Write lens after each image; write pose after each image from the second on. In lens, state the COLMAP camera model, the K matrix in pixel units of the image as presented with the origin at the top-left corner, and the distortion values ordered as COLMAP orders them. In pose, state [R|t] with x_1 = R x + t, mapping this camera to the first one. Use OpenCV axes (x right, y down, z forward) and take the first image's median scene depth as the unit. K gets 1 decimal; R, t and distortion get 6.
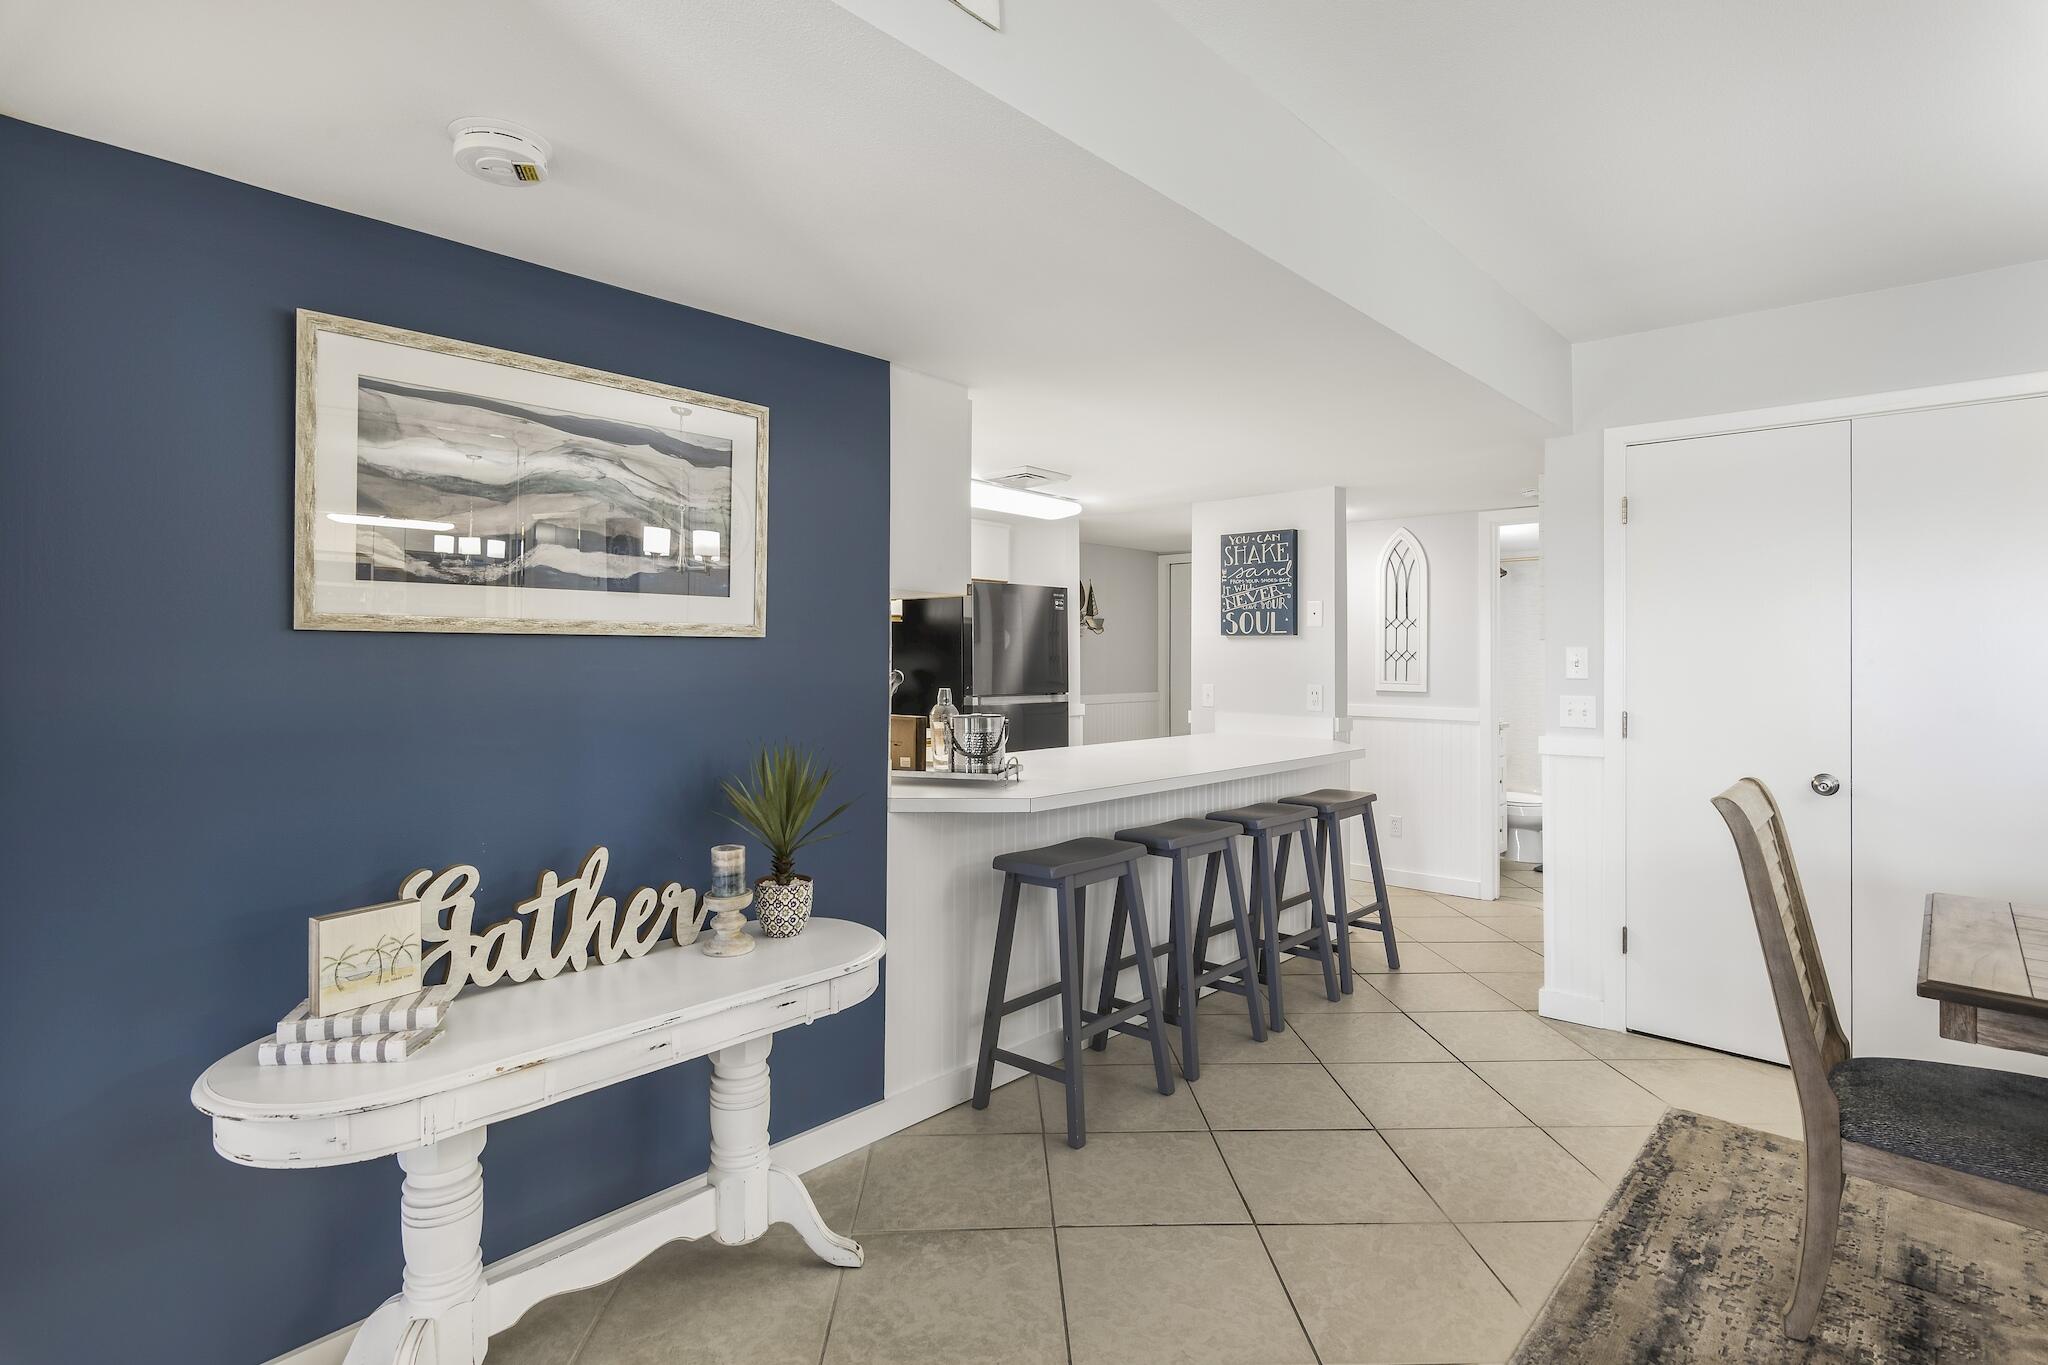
lens RADIAL K [[1025.4, 0, 1022.9], [0, 1025.4, 643.0], [0, 0, 1]] dist [0.000749, 0.000730]
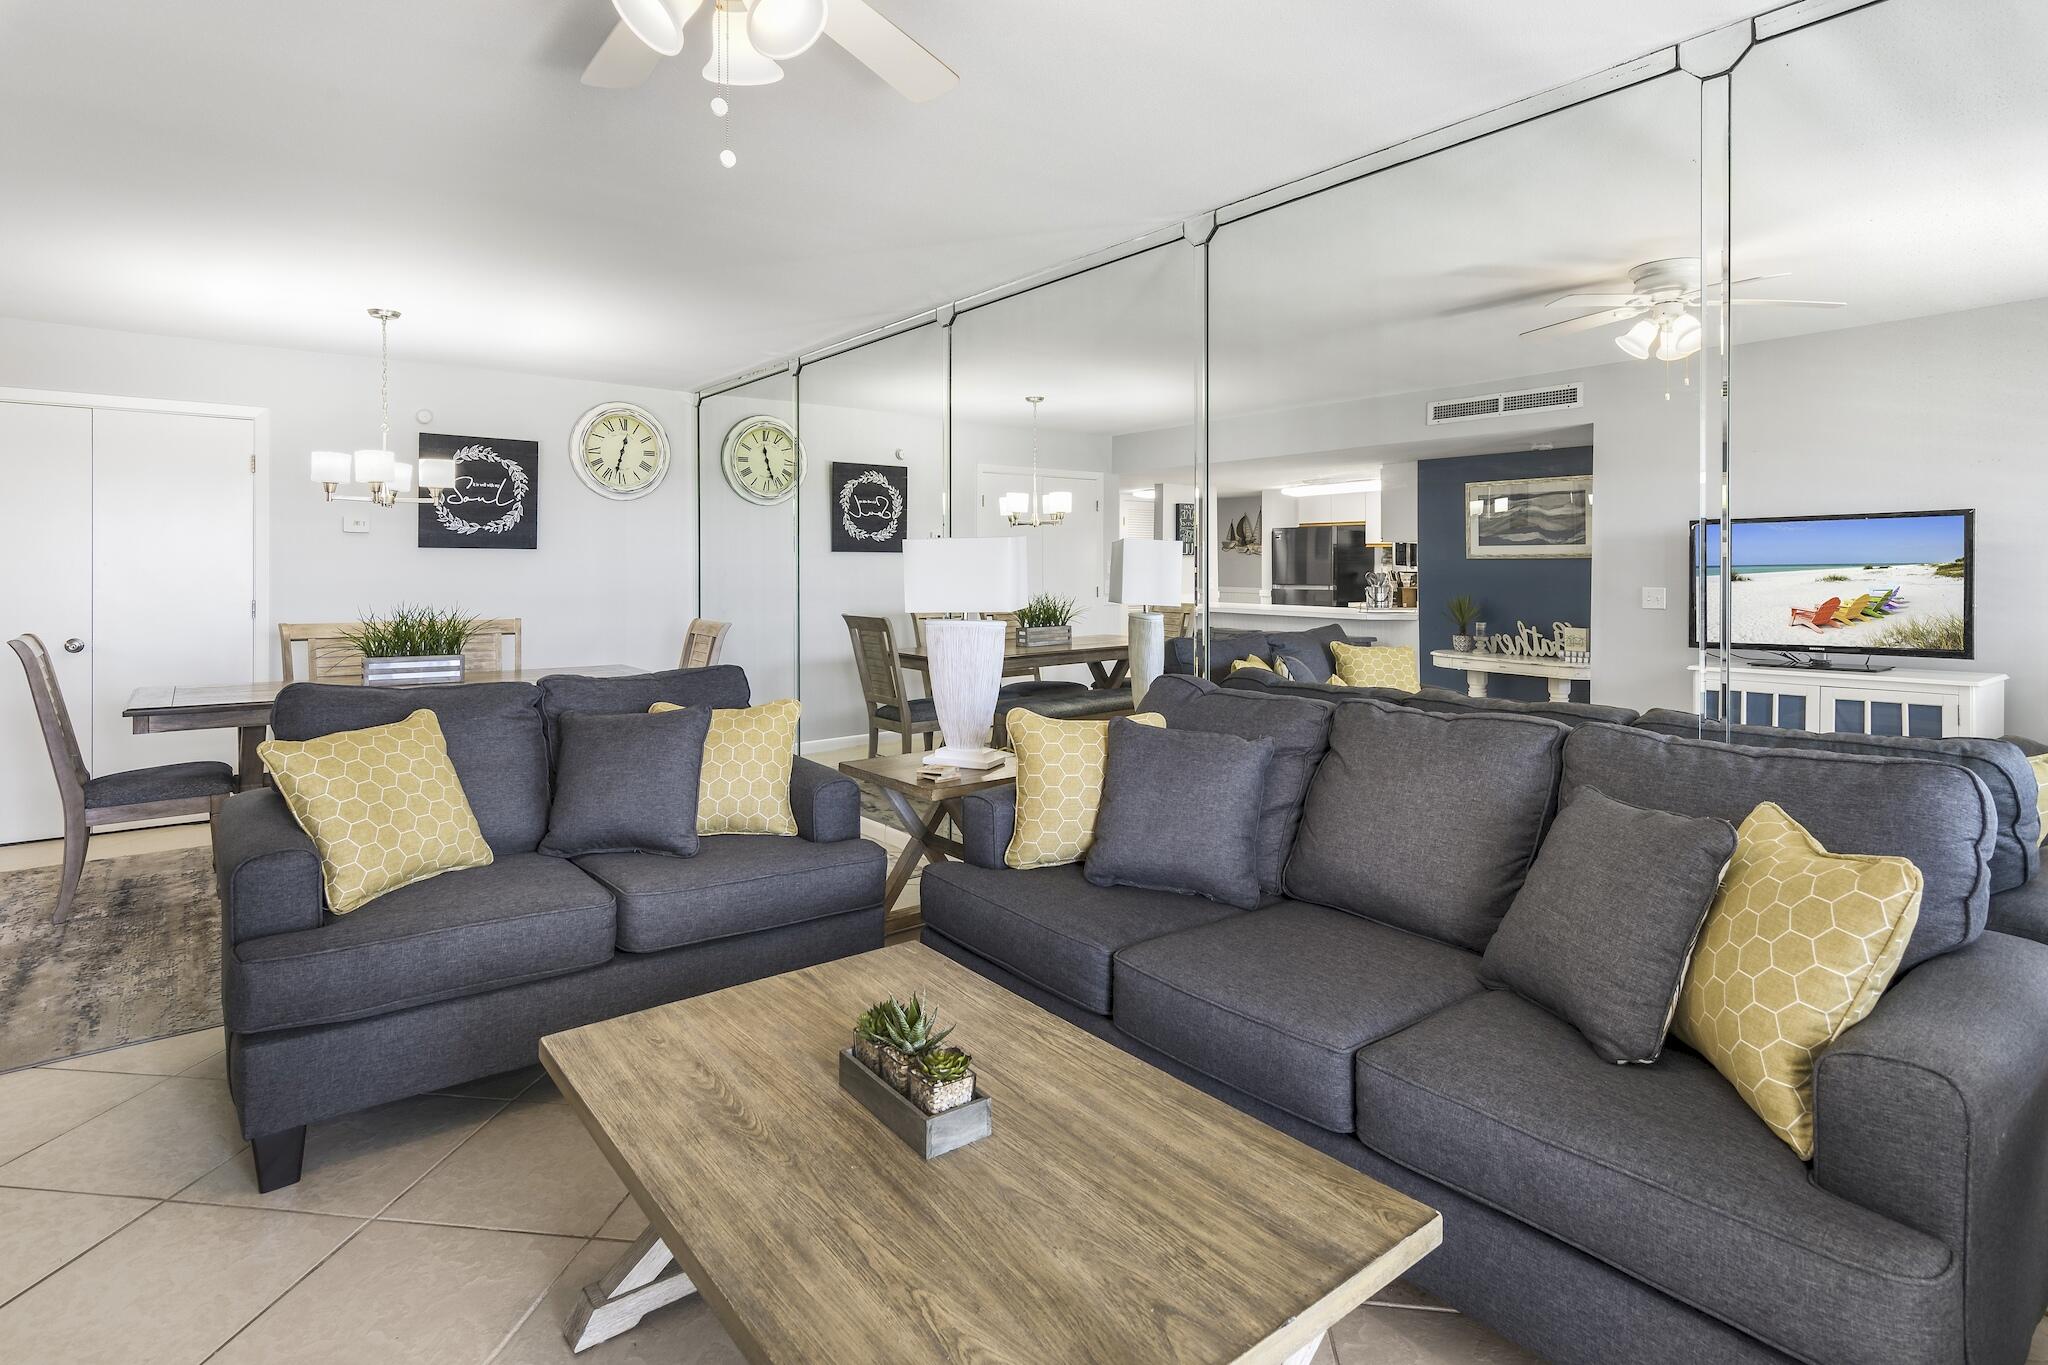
lens RADIAL K [[1031.6, 0, 1025.4], [0, 1031.6, 576.8], [0, 0, 1]] dist [-0.001077, 0.000359]
pose [[0.157376, -0.010640, 0.987481, -0.380257], [-0.013073, 0.999832, 0.012857, -0.001877], [-0.987452, -0.014933, 0.157210, -0.476109]]
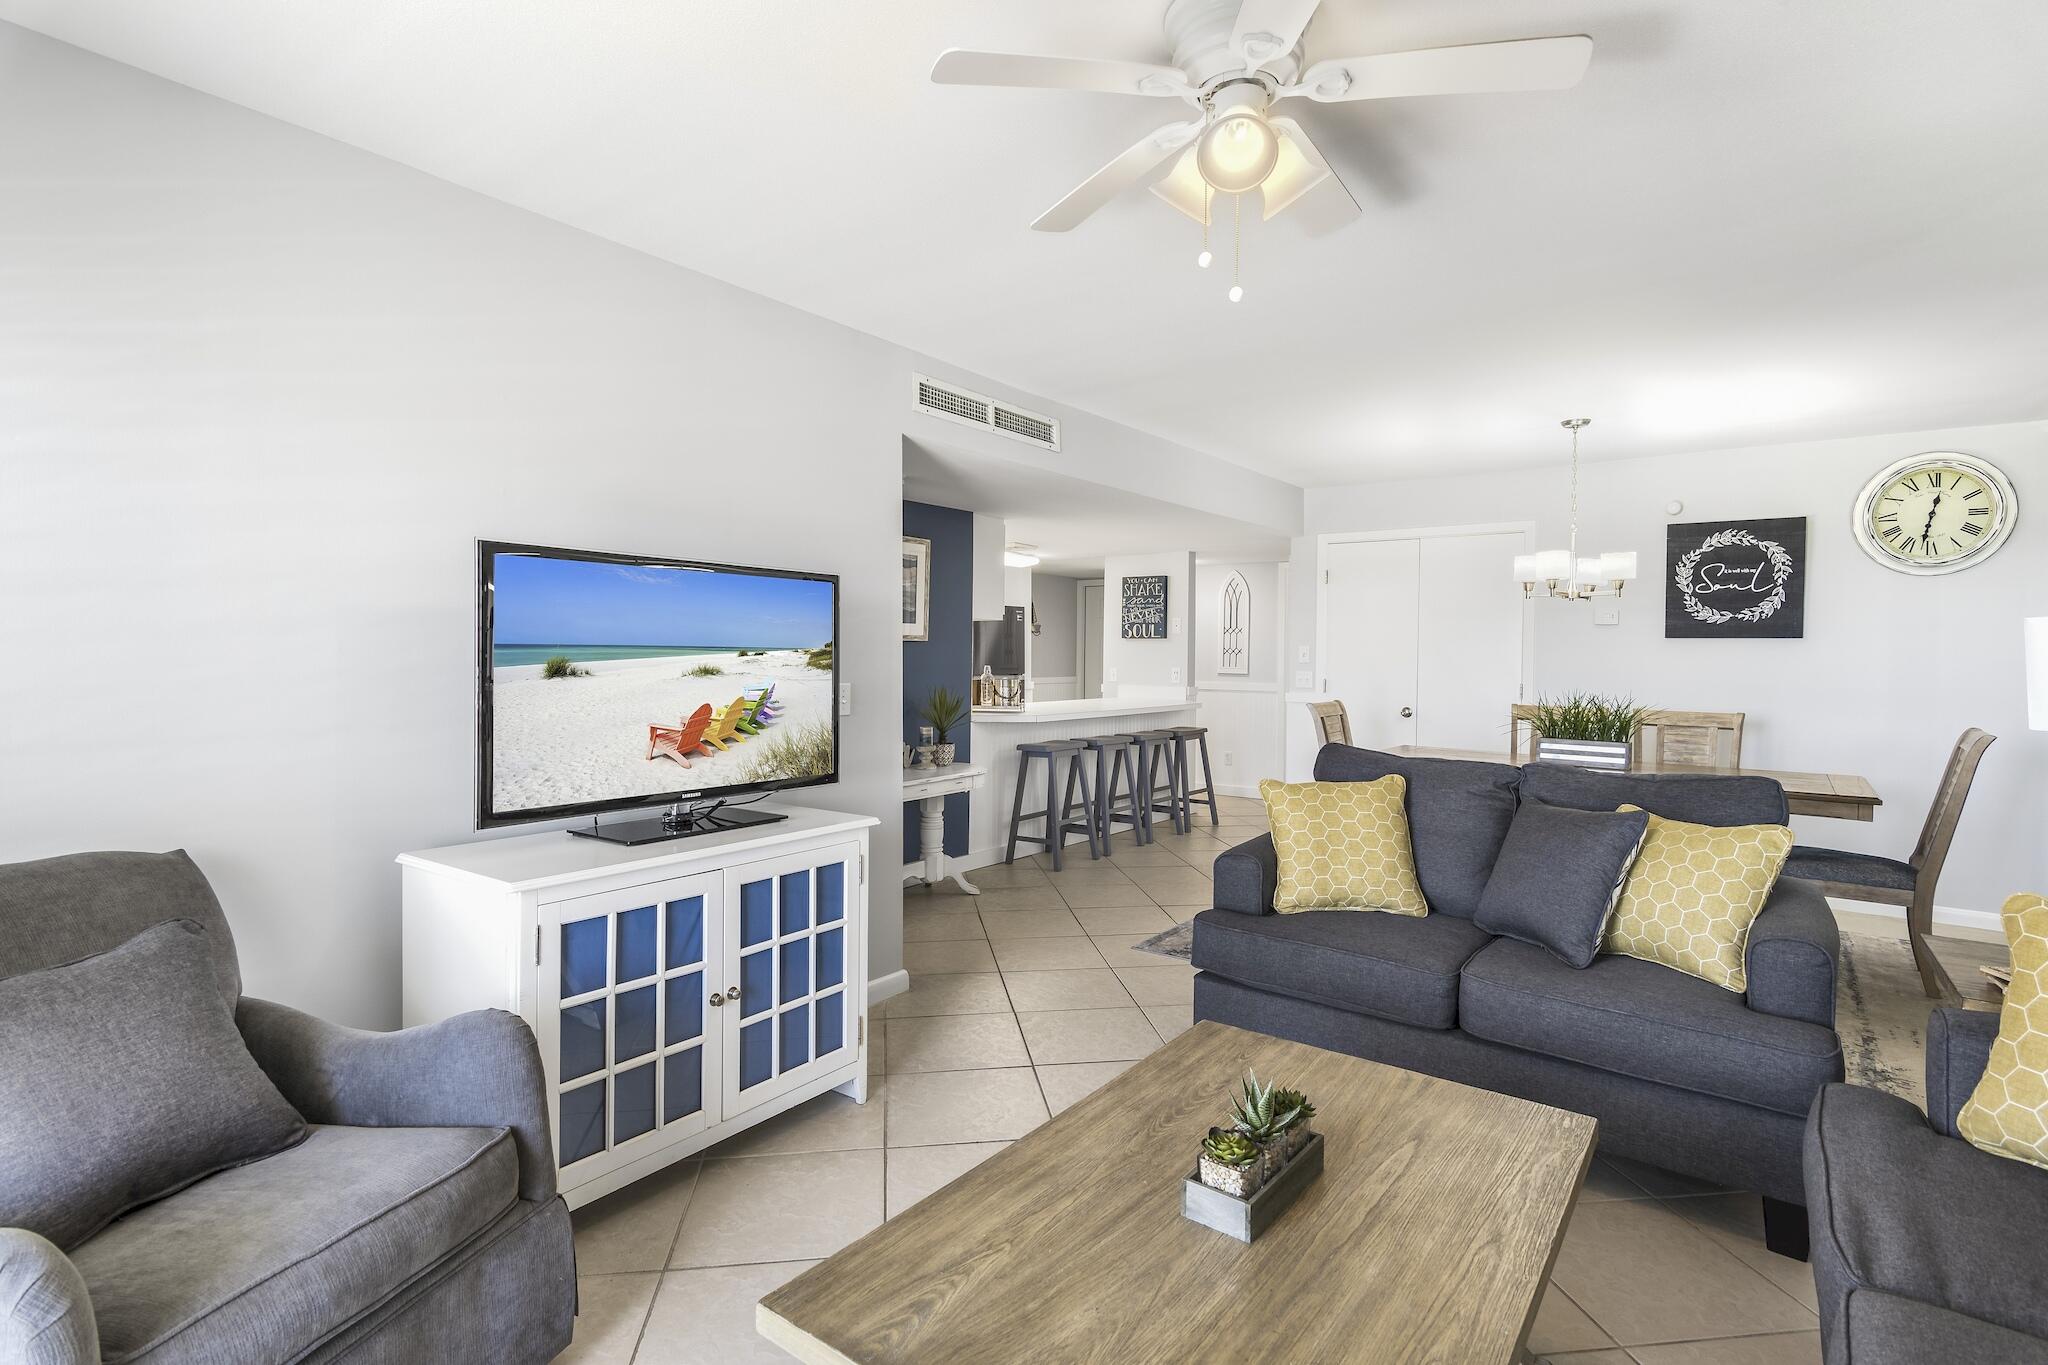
lens RADIAL K [[995.5, 0, 1024.0], [0, 995.5, 682.5], [0, 0, 1]] dist [-0.000240, 0.000709]
pose [[0.995066, 0.001635, 0.099201, -0.150801], [-0.005952, 0.999047, 0.043235, -0.005481], [-0.099035, -0.043612, 0.994128, -0.715660]]
